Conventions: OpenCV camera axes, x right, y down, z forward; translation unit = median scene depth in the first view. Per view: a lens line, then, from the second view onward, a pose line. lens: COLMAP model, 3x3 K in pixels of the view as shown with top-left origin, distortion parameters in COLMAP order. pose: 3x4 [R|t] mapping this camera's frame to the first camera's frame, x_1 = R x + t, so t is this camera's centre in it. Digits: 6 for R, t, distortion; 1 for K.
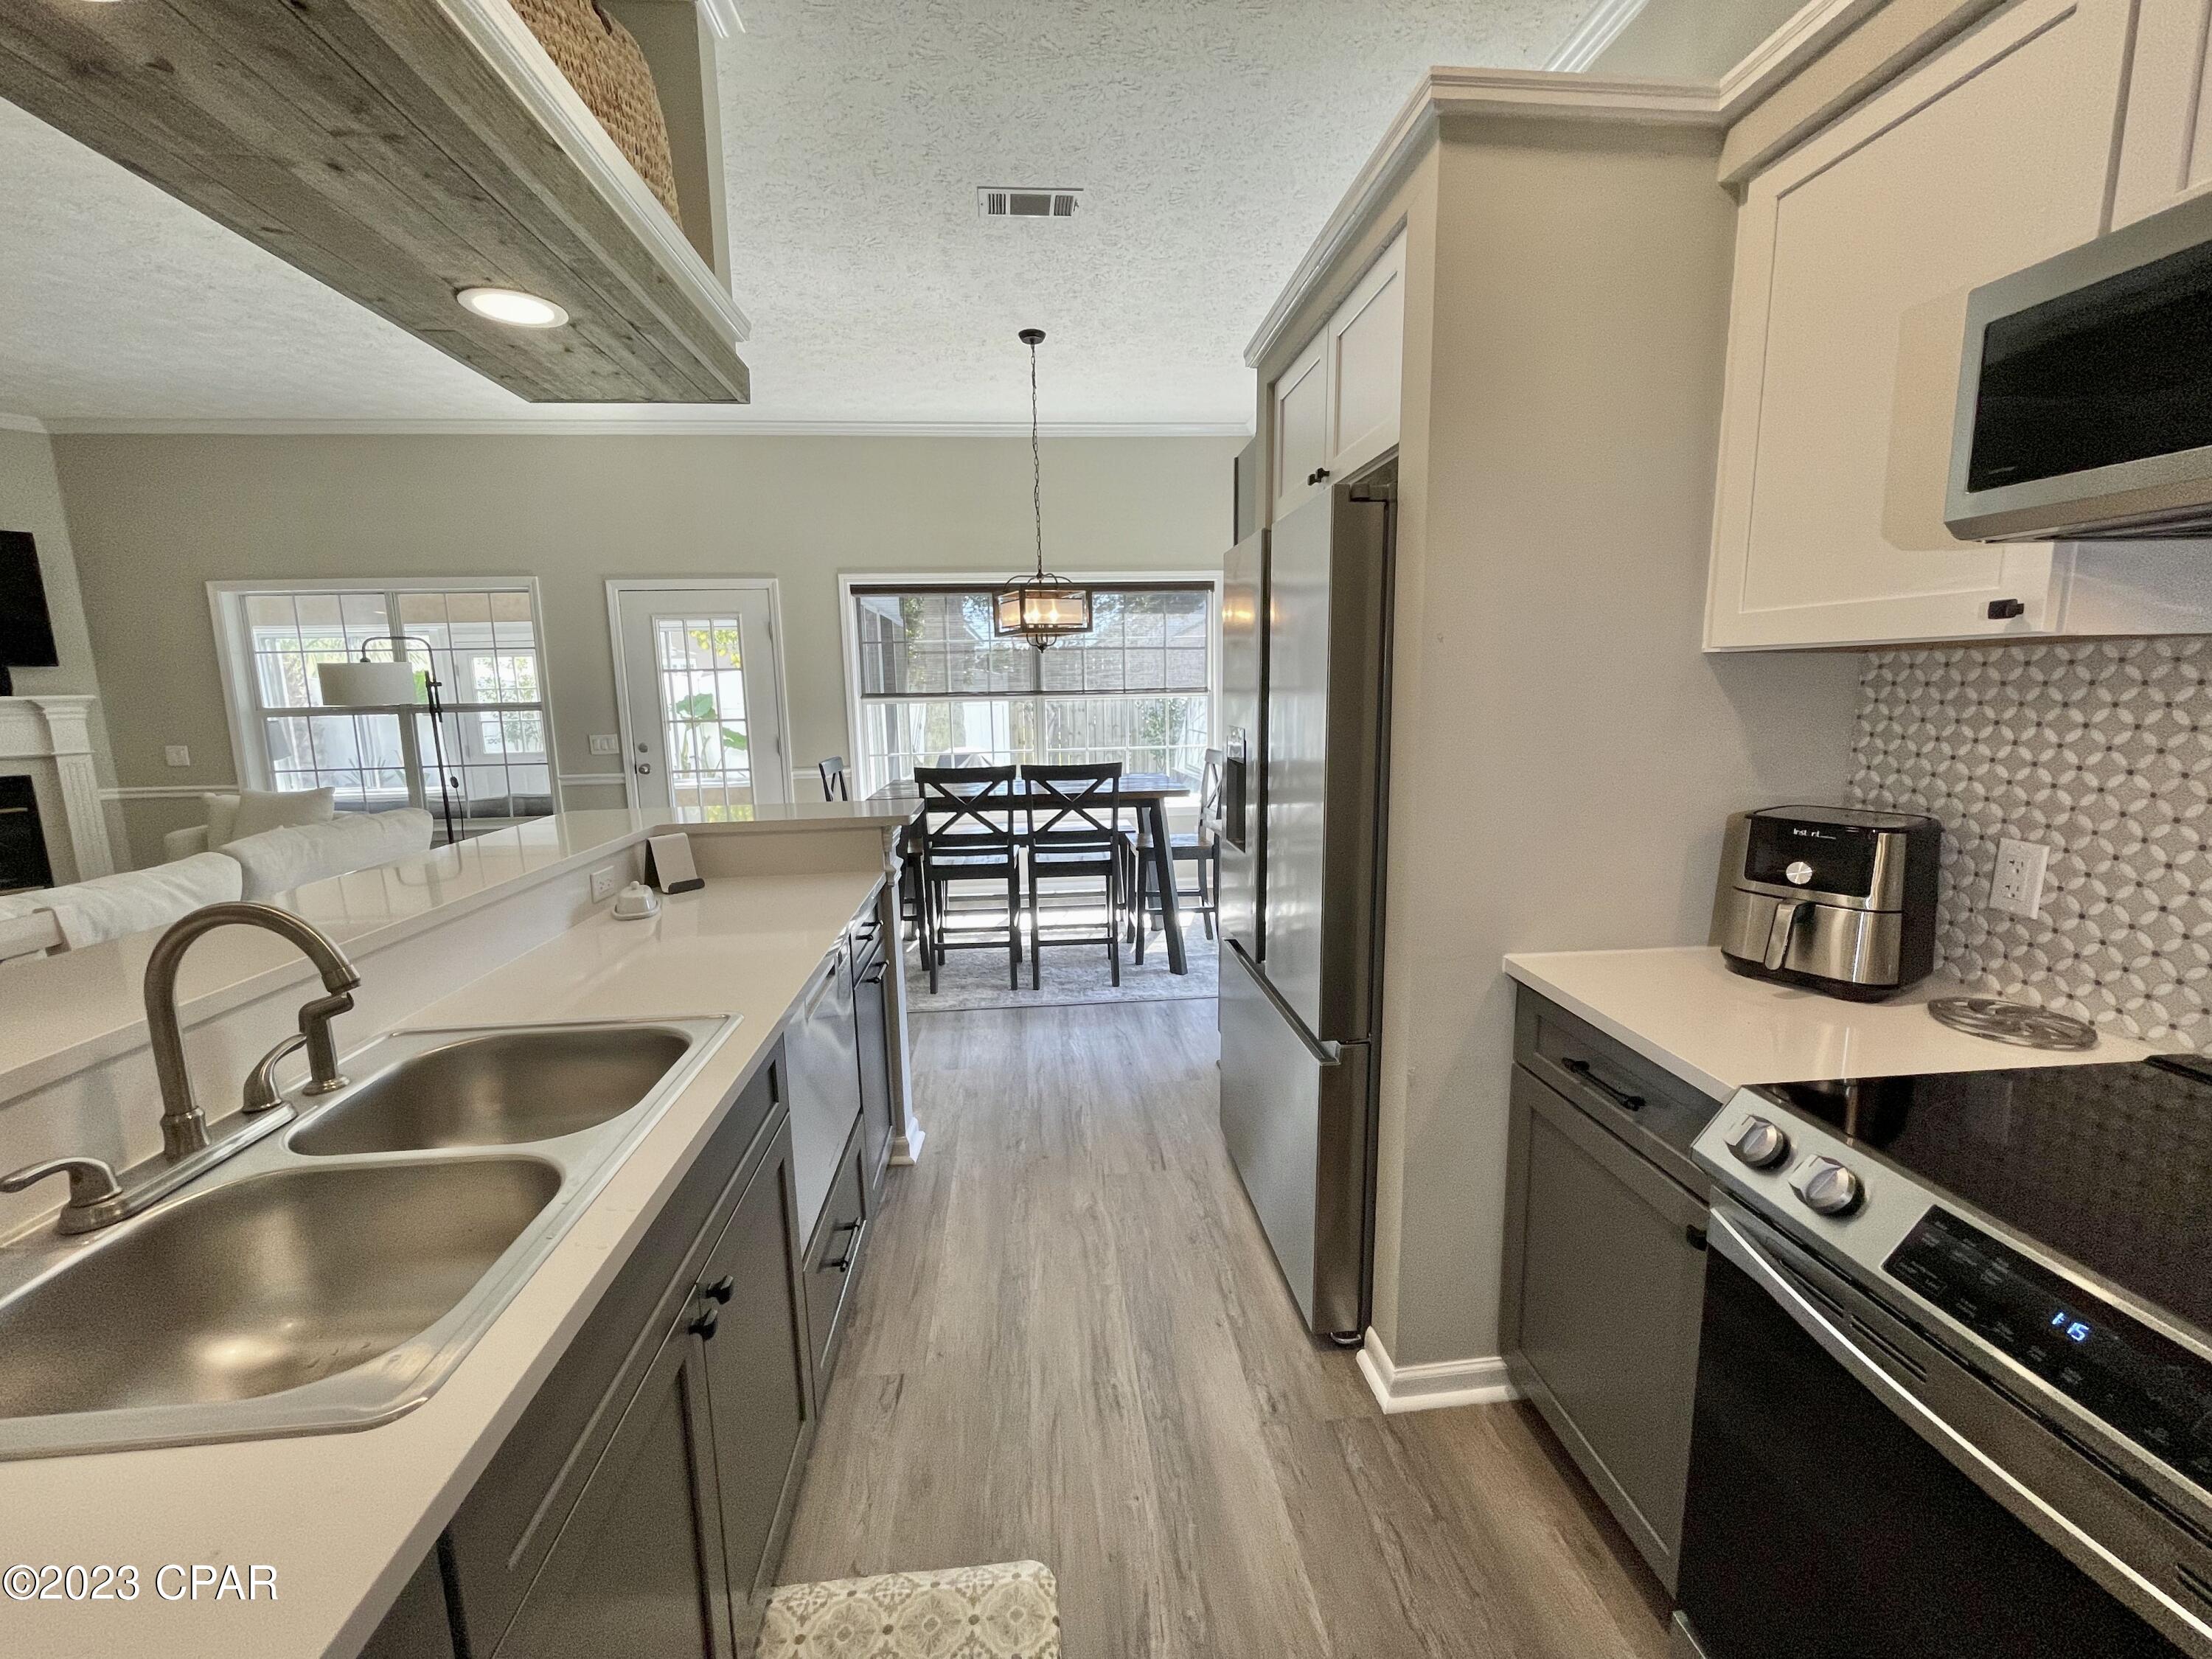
lens RADIAL K [[900.0, 0, 1108.1], [0, 900.0, 825.3], [0, 0, 1]] dist [-0.003215, 0.000353]
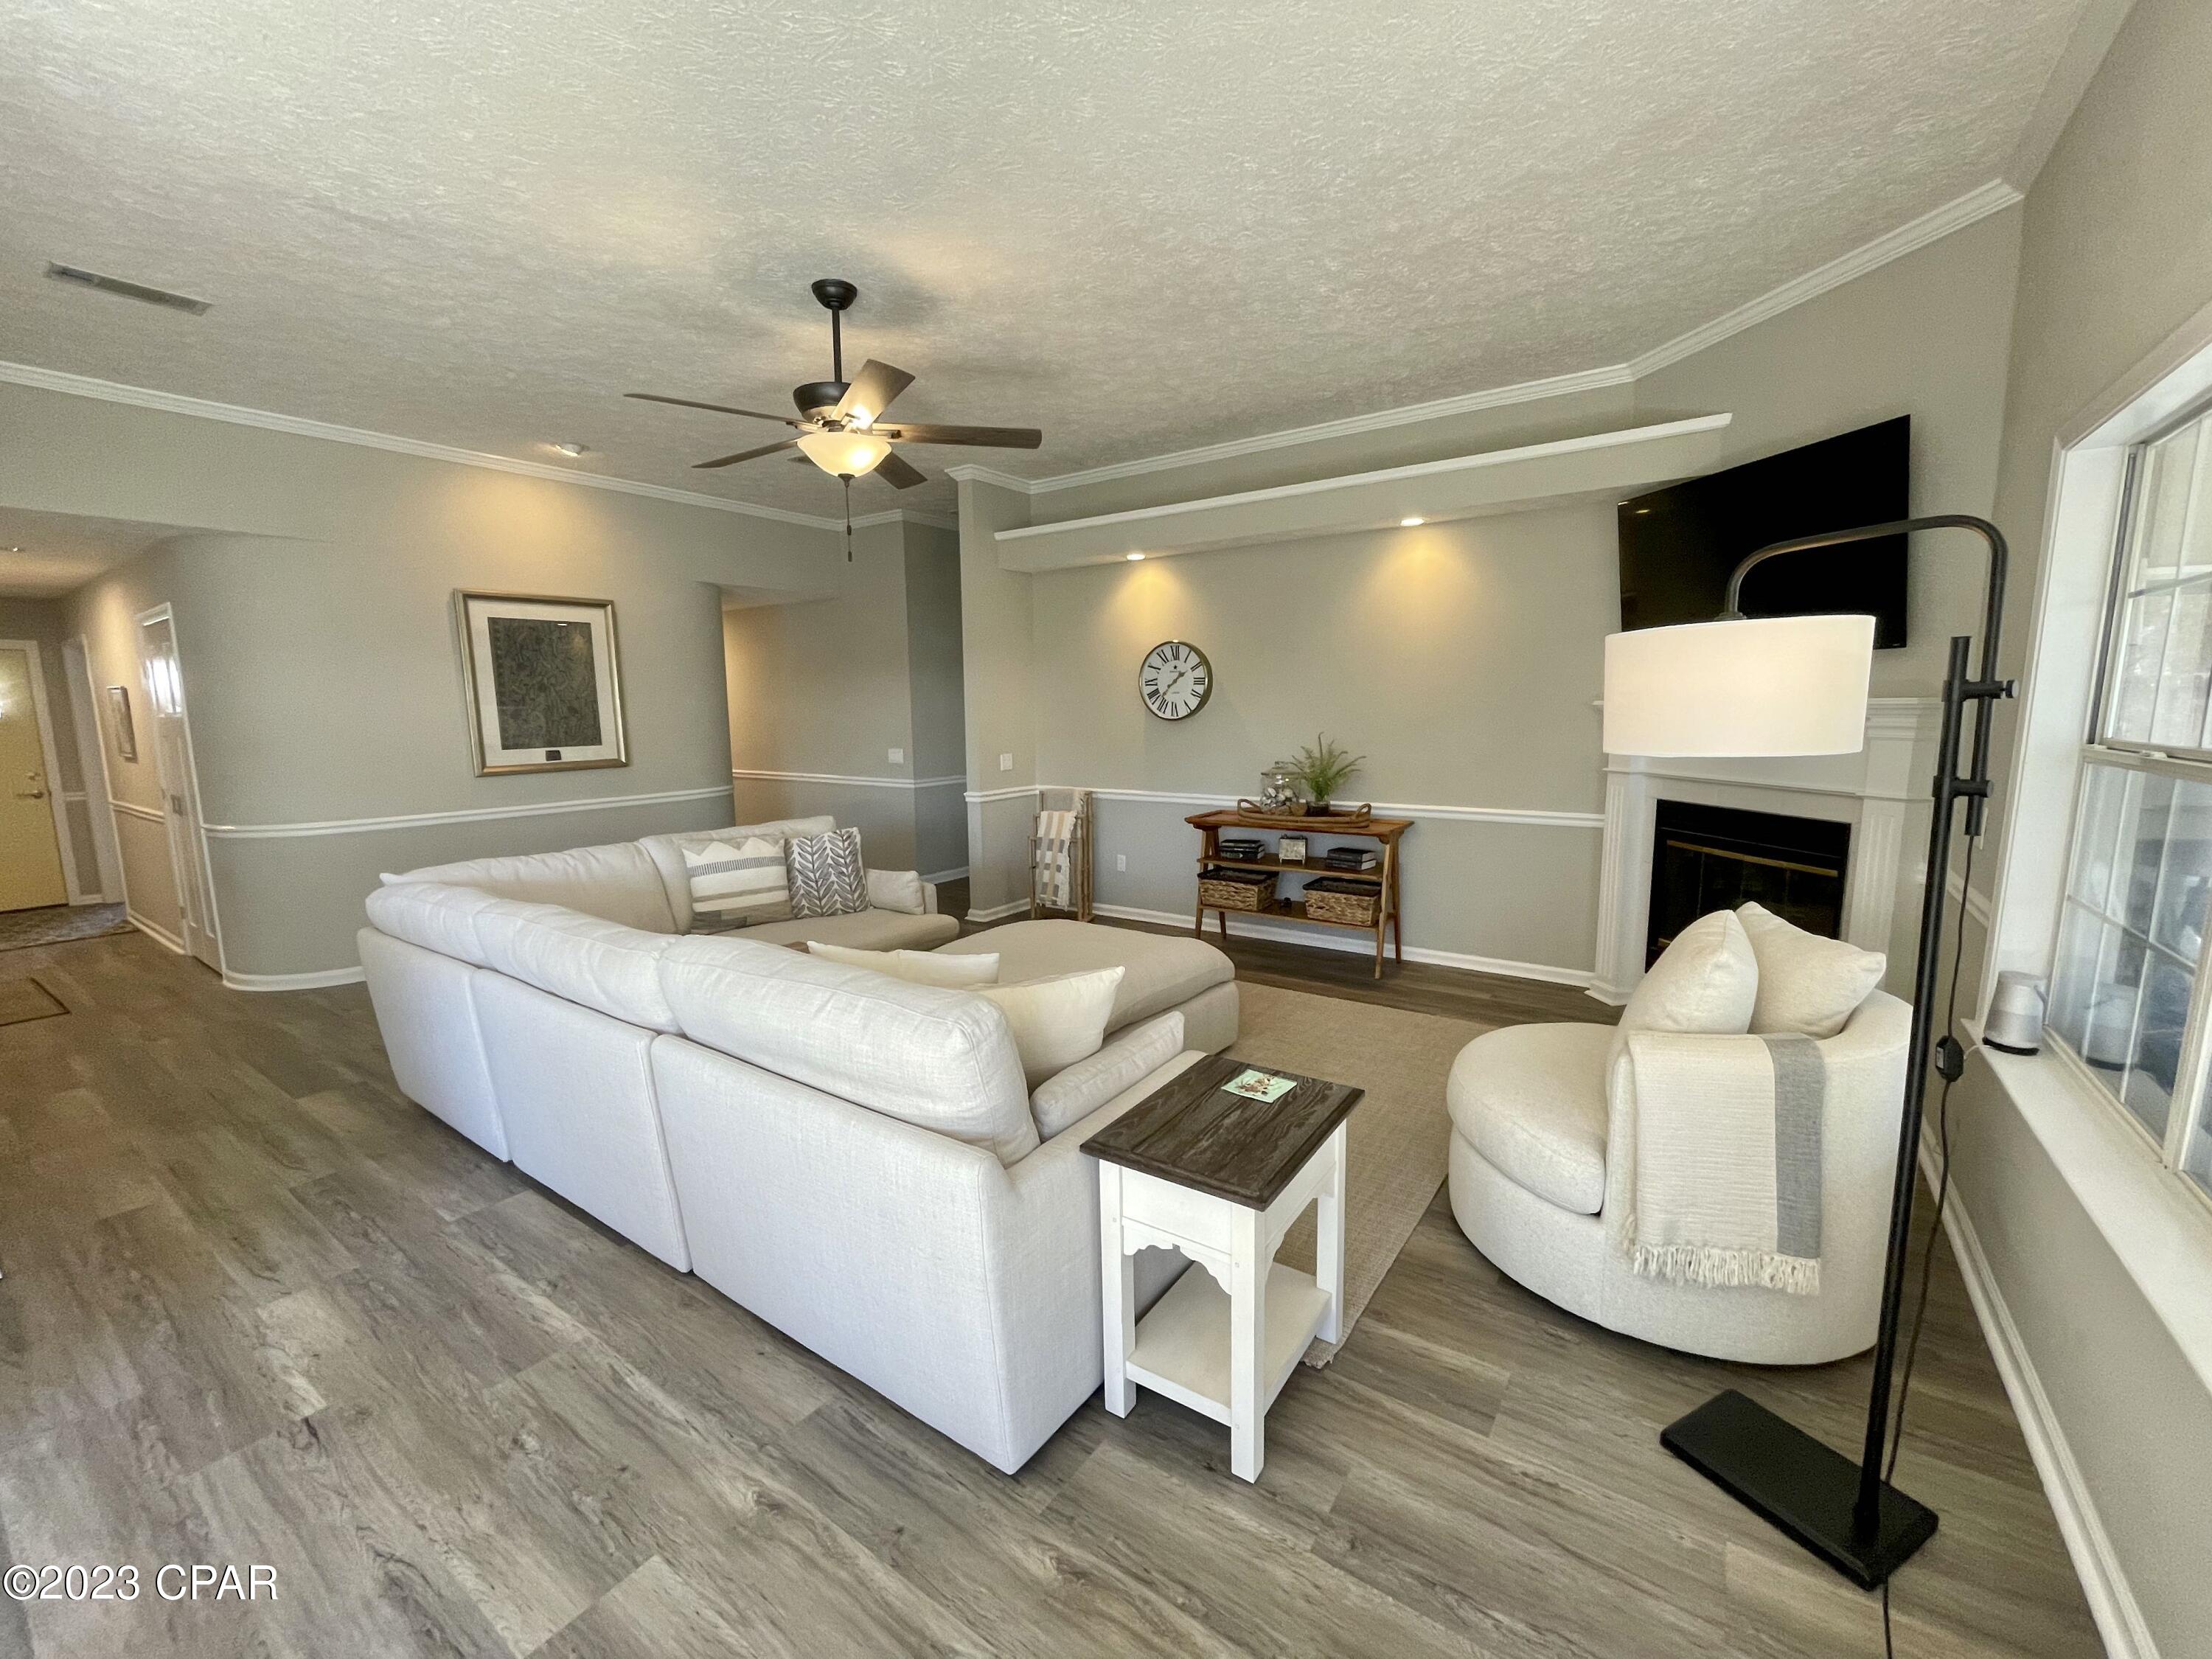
lens RADIAL K [[900.0, 0, 1108.1], [0, 900.0, 825.3], [0, 0, 1]] dist [-0.003215, 0.000353]
pose [[-0.646931, 0.130528, -0.751294, -0.496367], [-0.091847, 0.964730, 0.246699, -0.205110], [0.756997, 0.228601, -0.612125, 1.258565]]
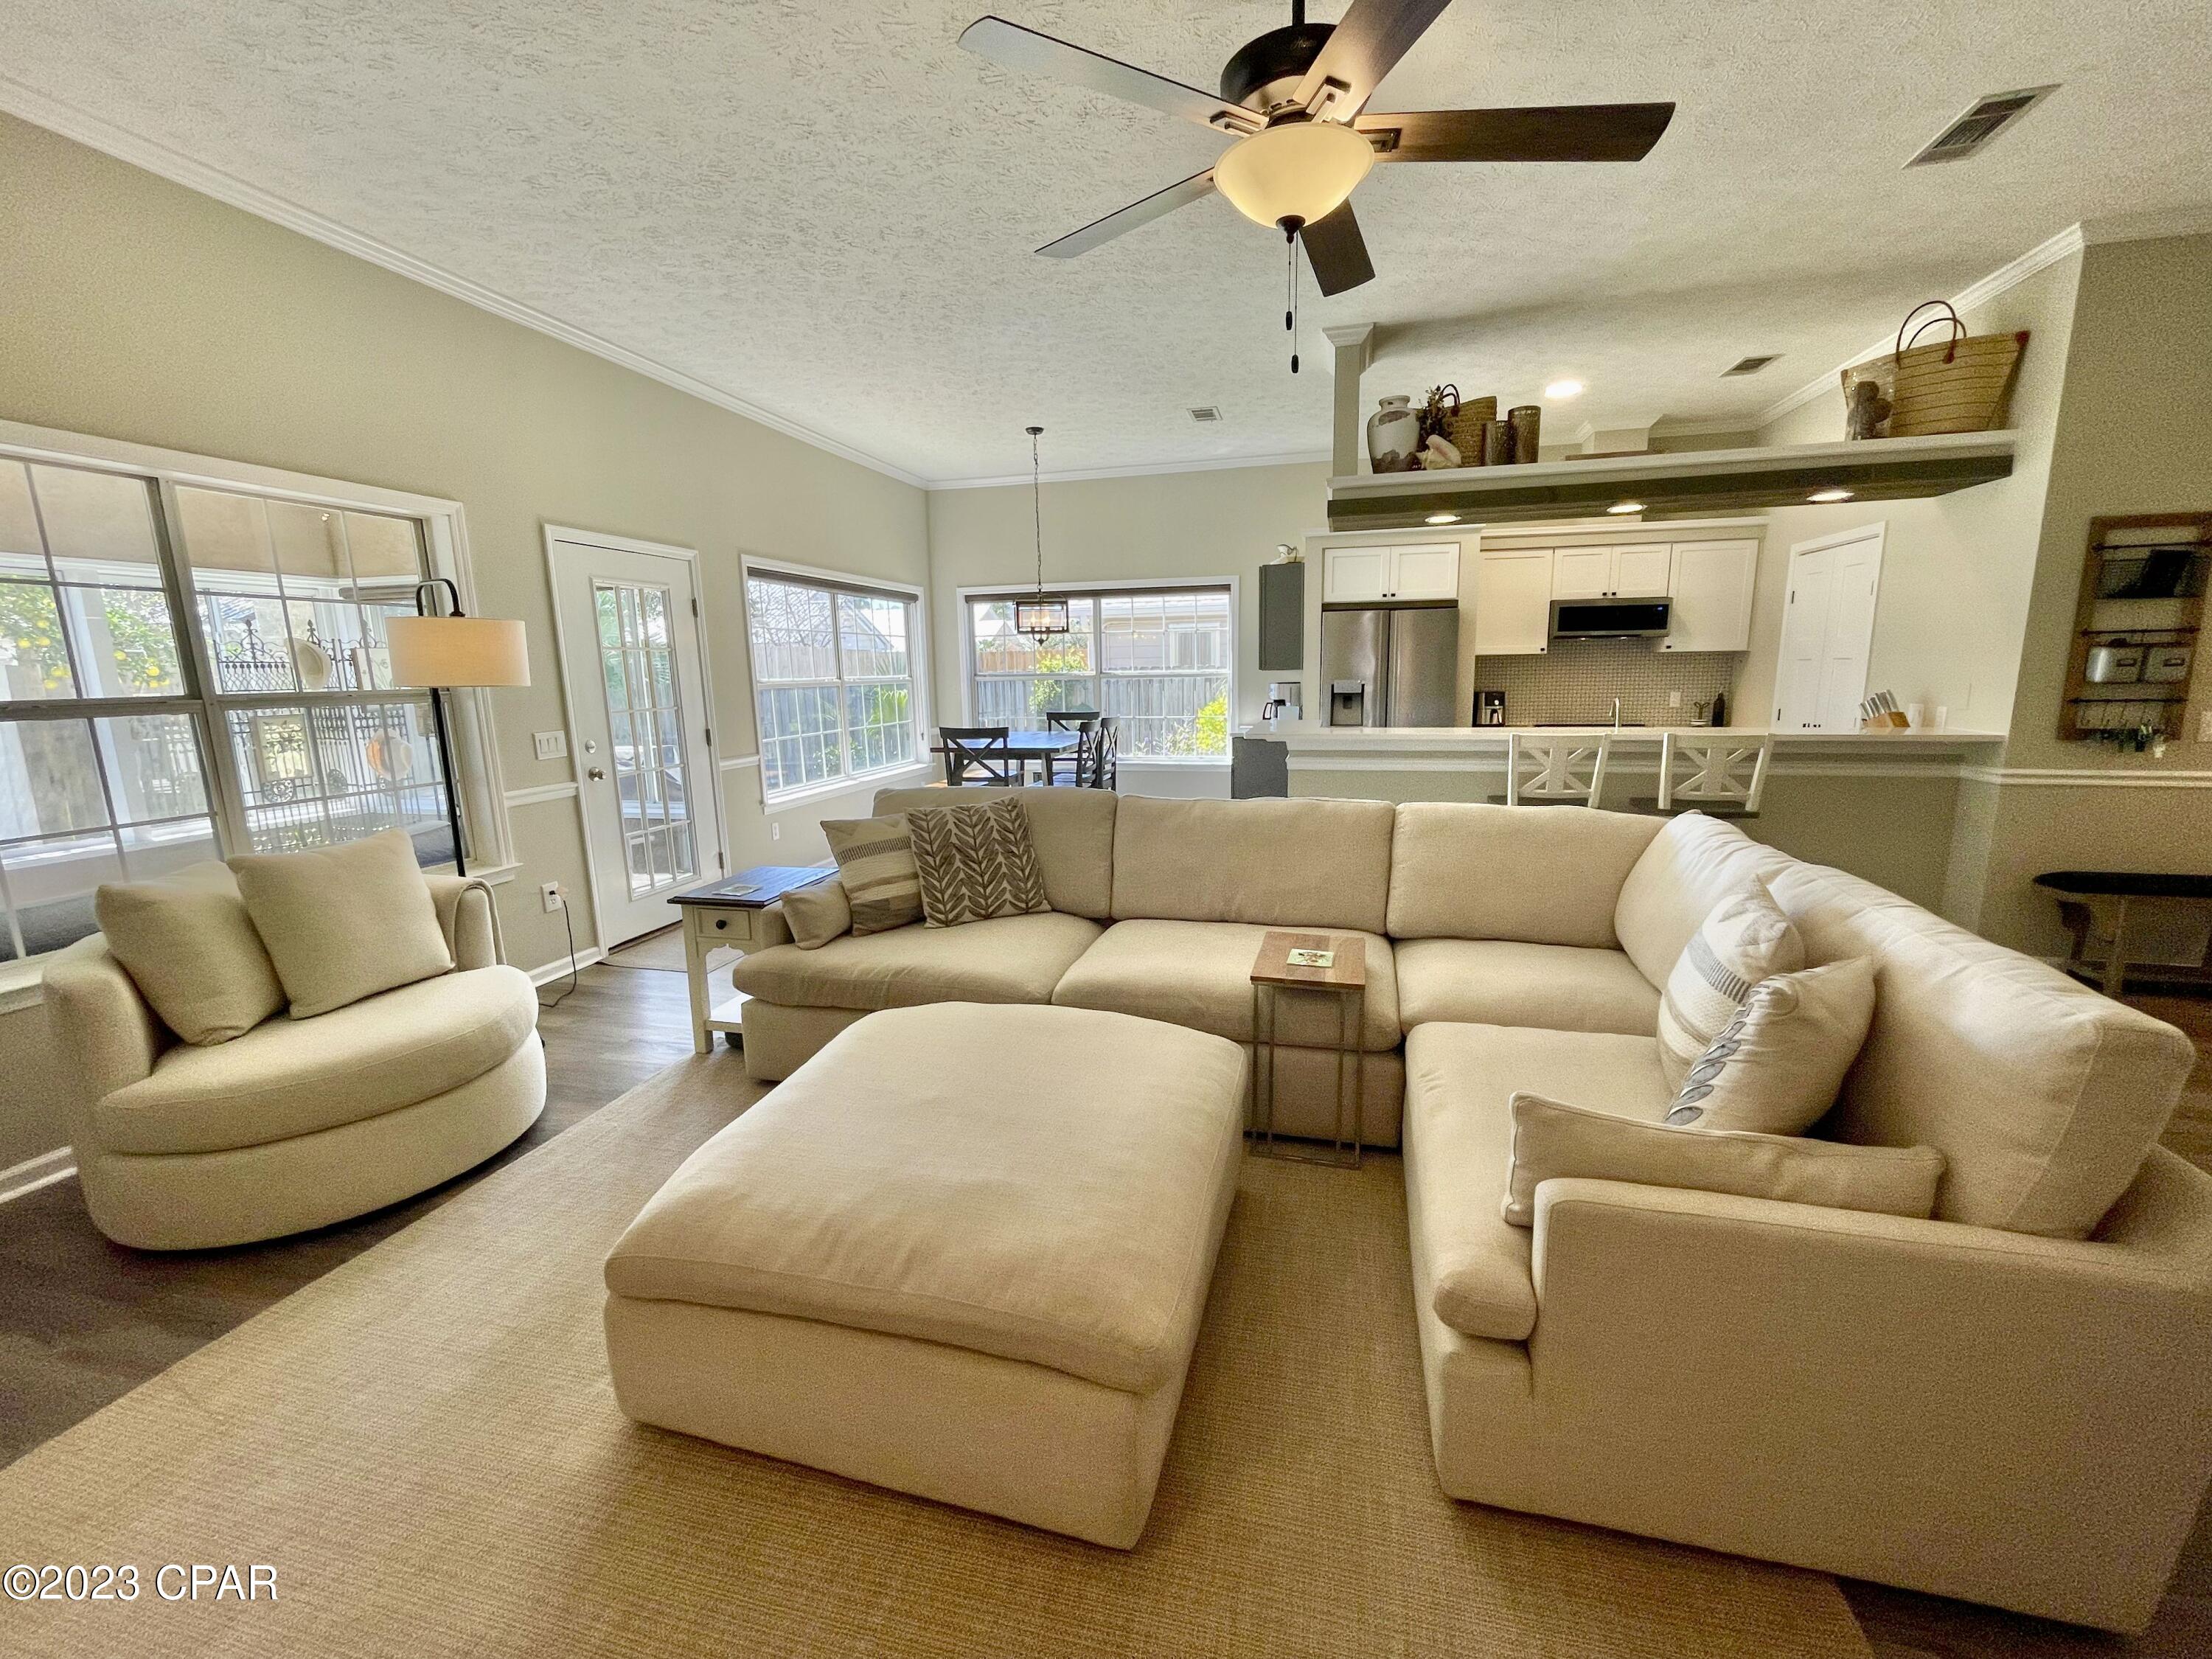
lens RADIAL K [[900.0, 0, 1108.1], [0, 900.0, 825.3], [0, 0, 1]] dist [-0.003215, 0.000353]
pose [[0.338807, -0.147686, 0.929192, -1.533634], [0.157827, 0.982530, 0.098615, -0.035876], [-0.927524, 0.113240, 0.356197, 0.446089]]
